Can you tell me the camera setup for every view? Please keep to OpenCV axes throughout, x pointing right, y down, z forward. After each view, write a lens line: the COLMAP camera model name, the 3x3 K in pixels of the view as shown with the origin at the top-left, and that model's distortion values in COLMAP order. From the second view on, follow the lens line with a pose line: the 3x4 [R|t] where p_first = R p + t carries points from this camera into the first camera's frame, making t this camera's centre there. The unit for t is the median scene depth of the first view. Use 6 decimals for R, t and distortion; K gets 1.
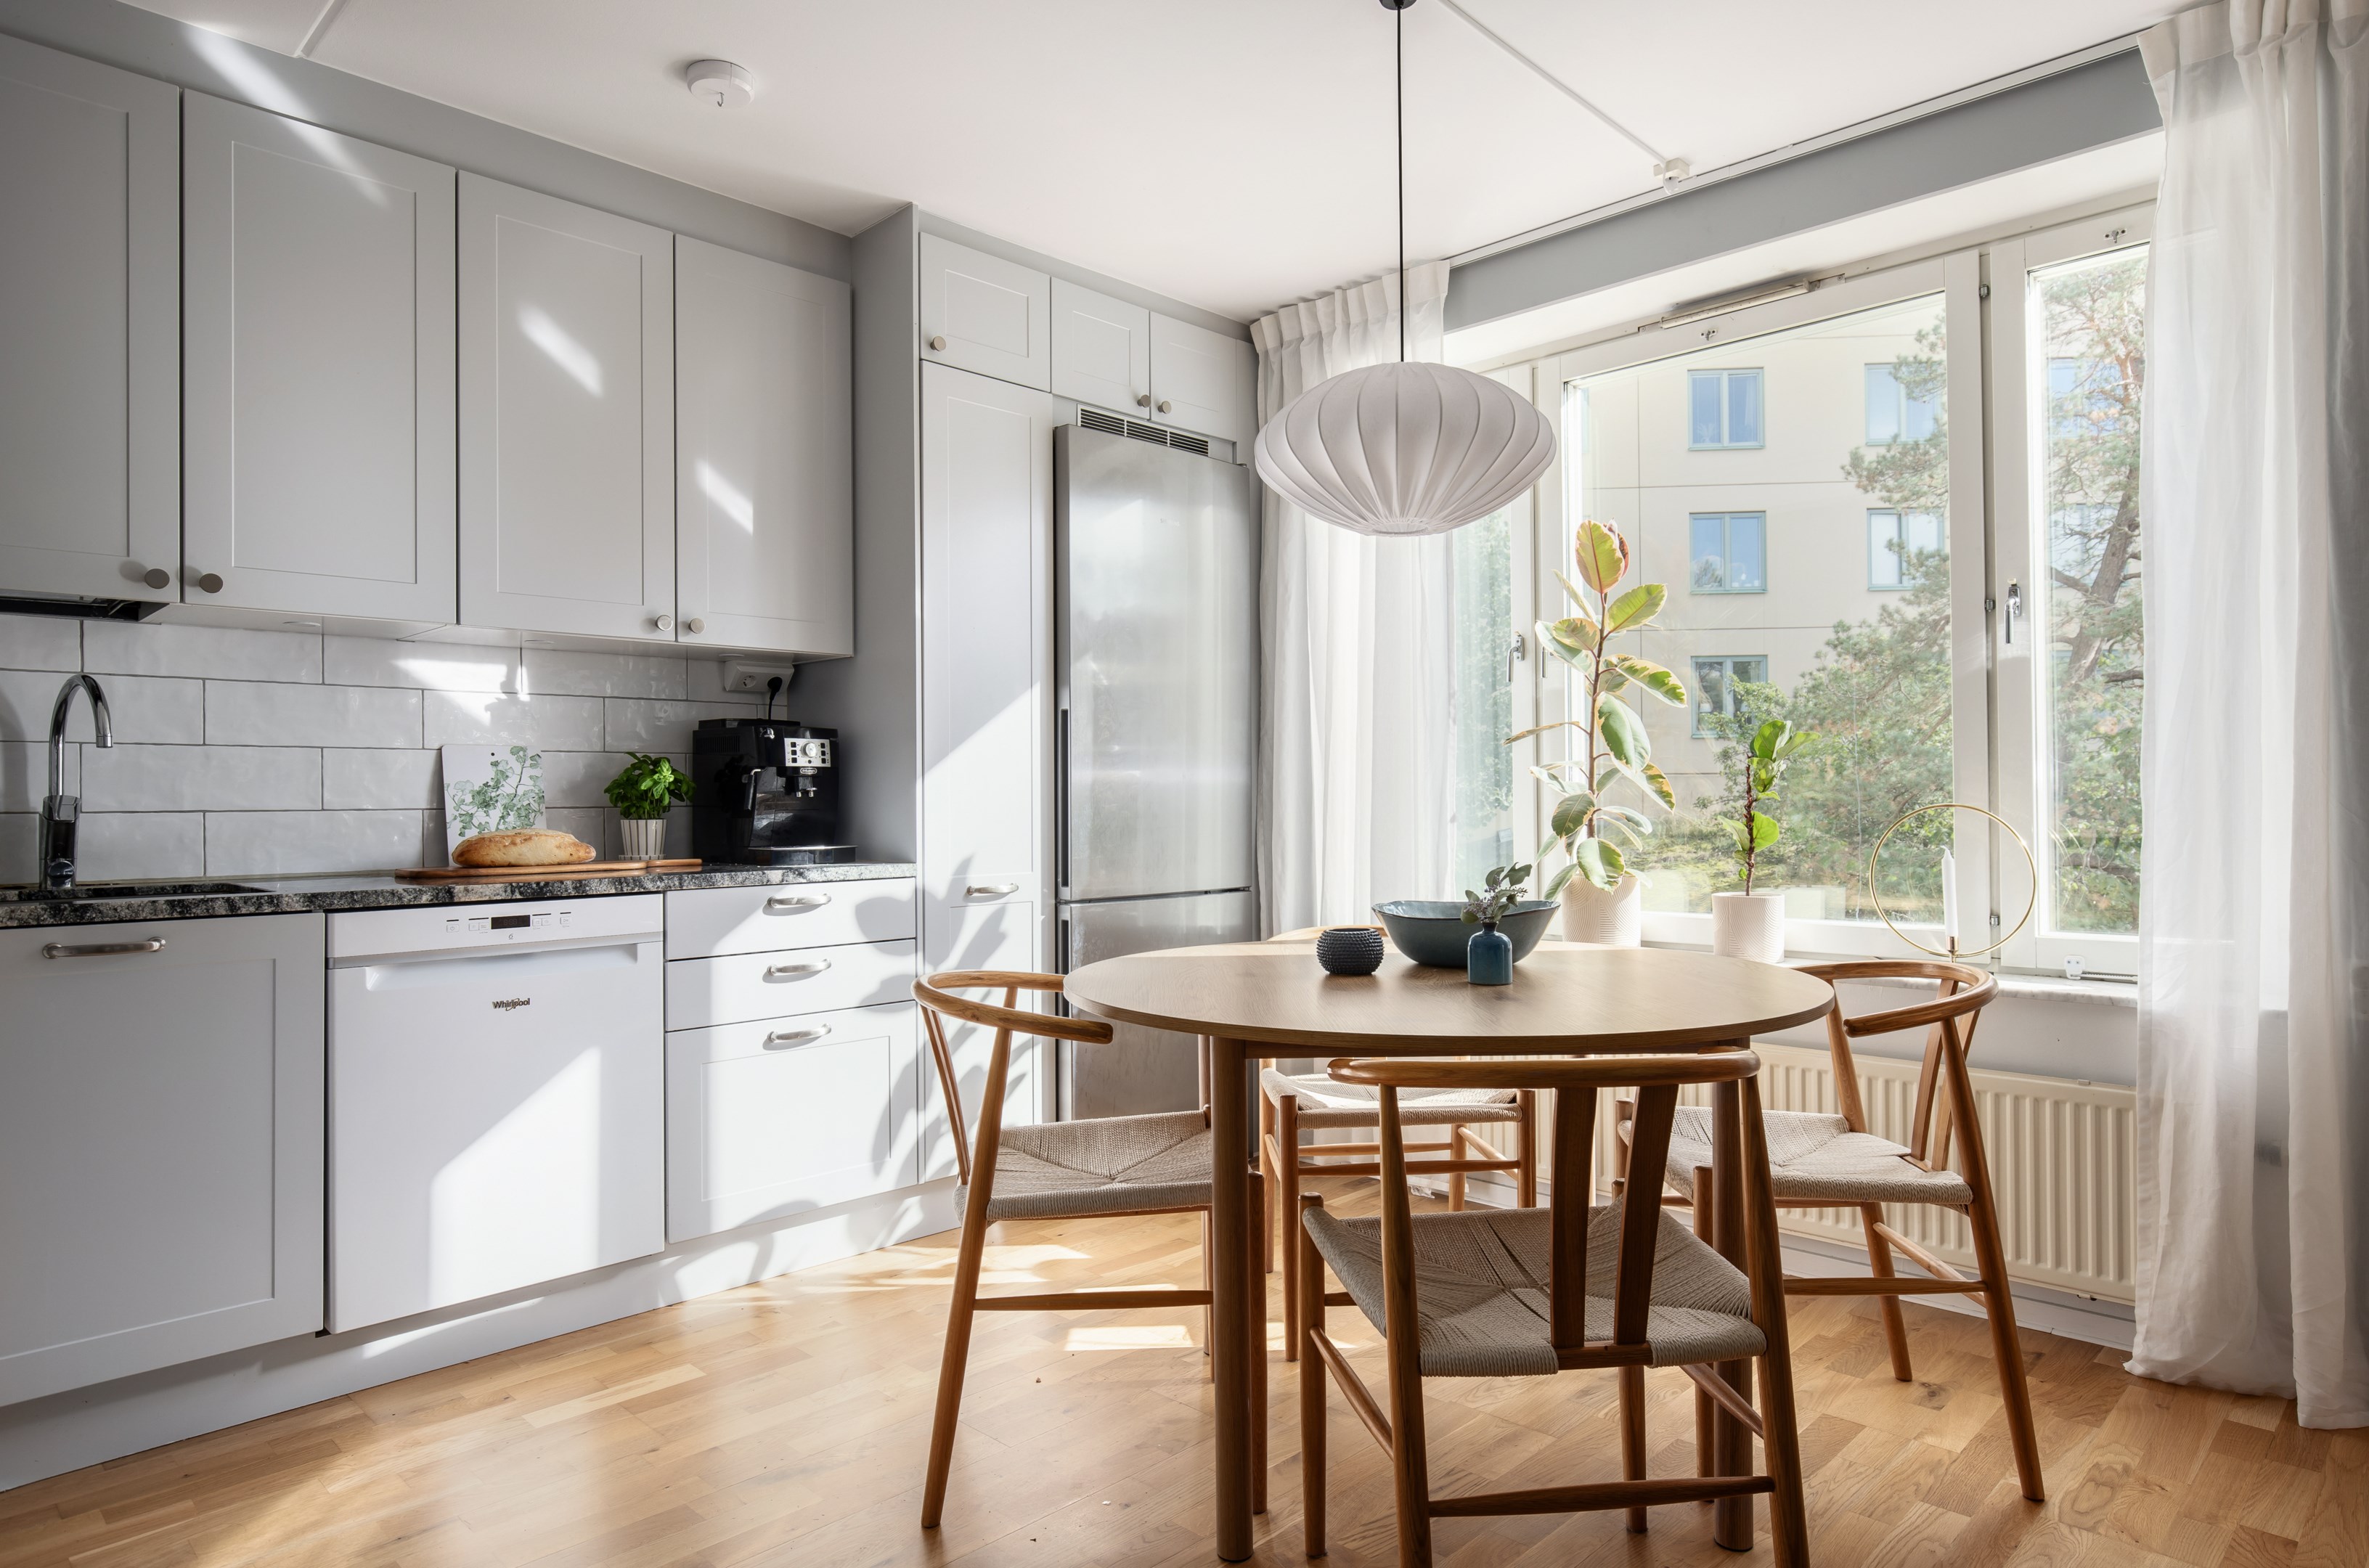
lens RADIAL K [[1408.0, 0, 1182.3], [0, 1408.0, 783.0], [0, 0, 1]] dist [0.001059, -0.002051]
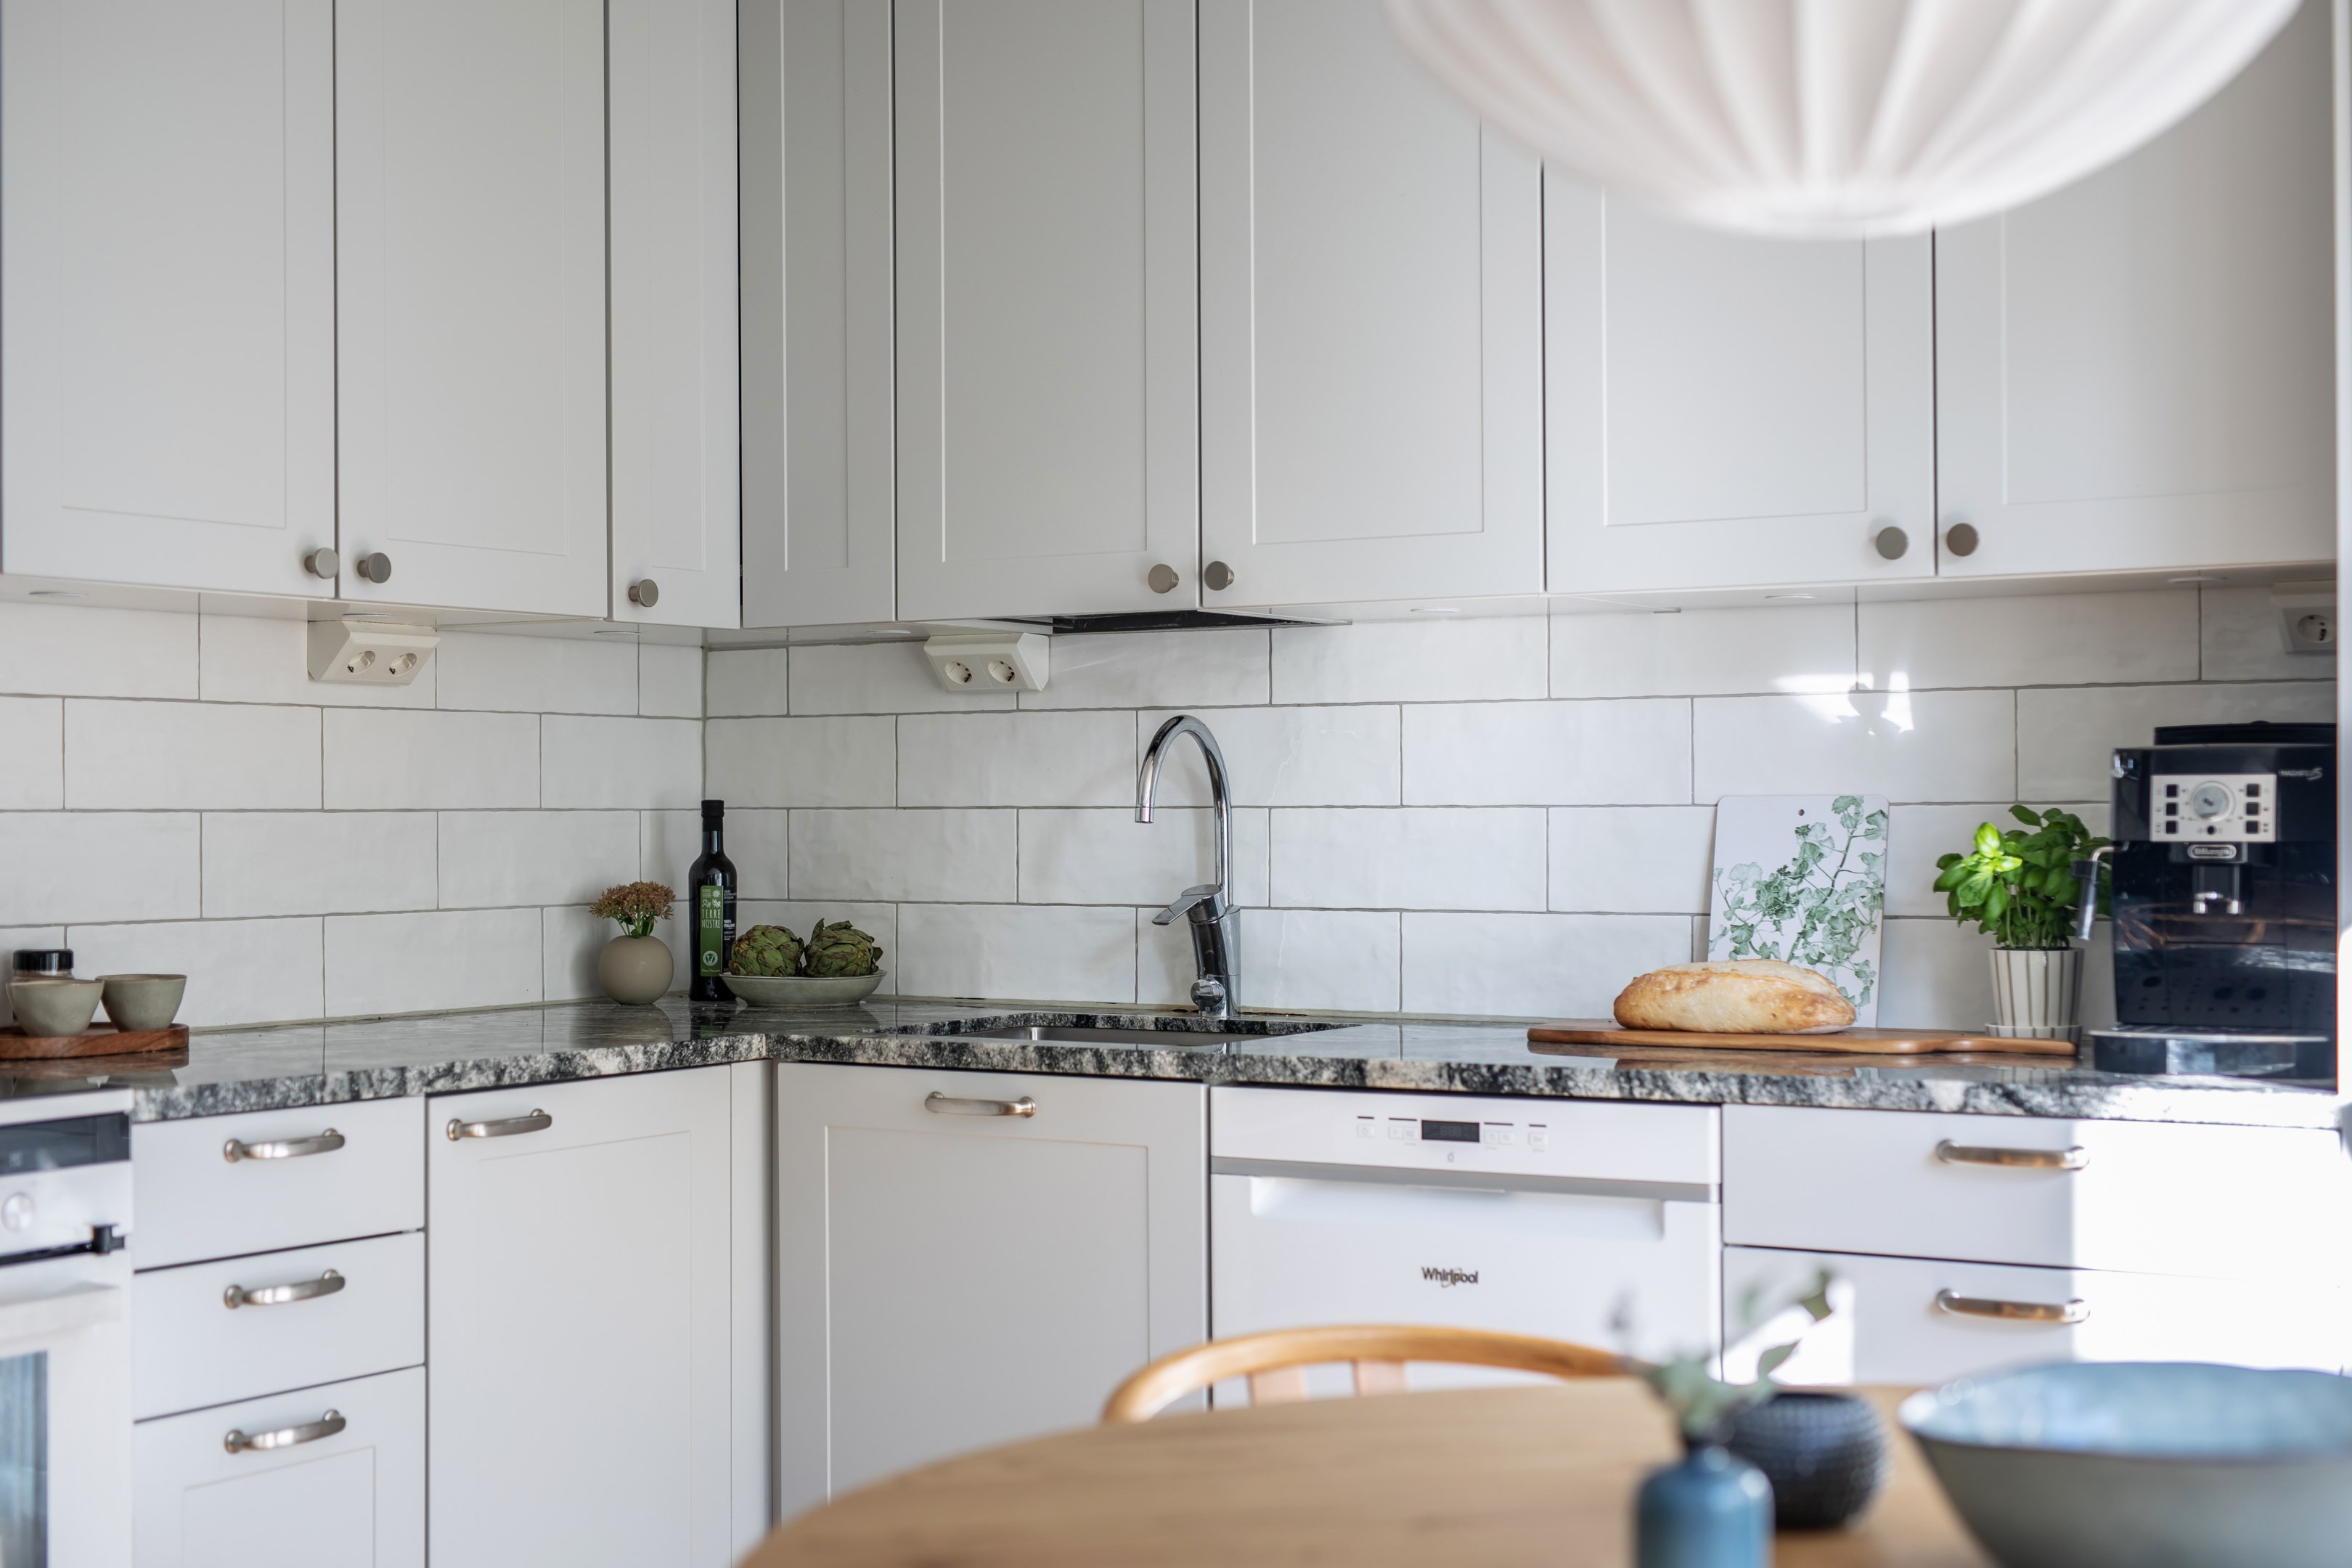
lens RADIAL K [[3266.7, 0, 1184.6], [0, 3266.7, 789.8], [0, 0, 1]] dist [0.018226, 0.000000]
pose [[0.221204, 0.000201, -0.975228, 0.647091], [0.013979, 0.999897, 0.003377, -0.036360], [0.975127, -0.014380, 0.221178, 0.513596]]
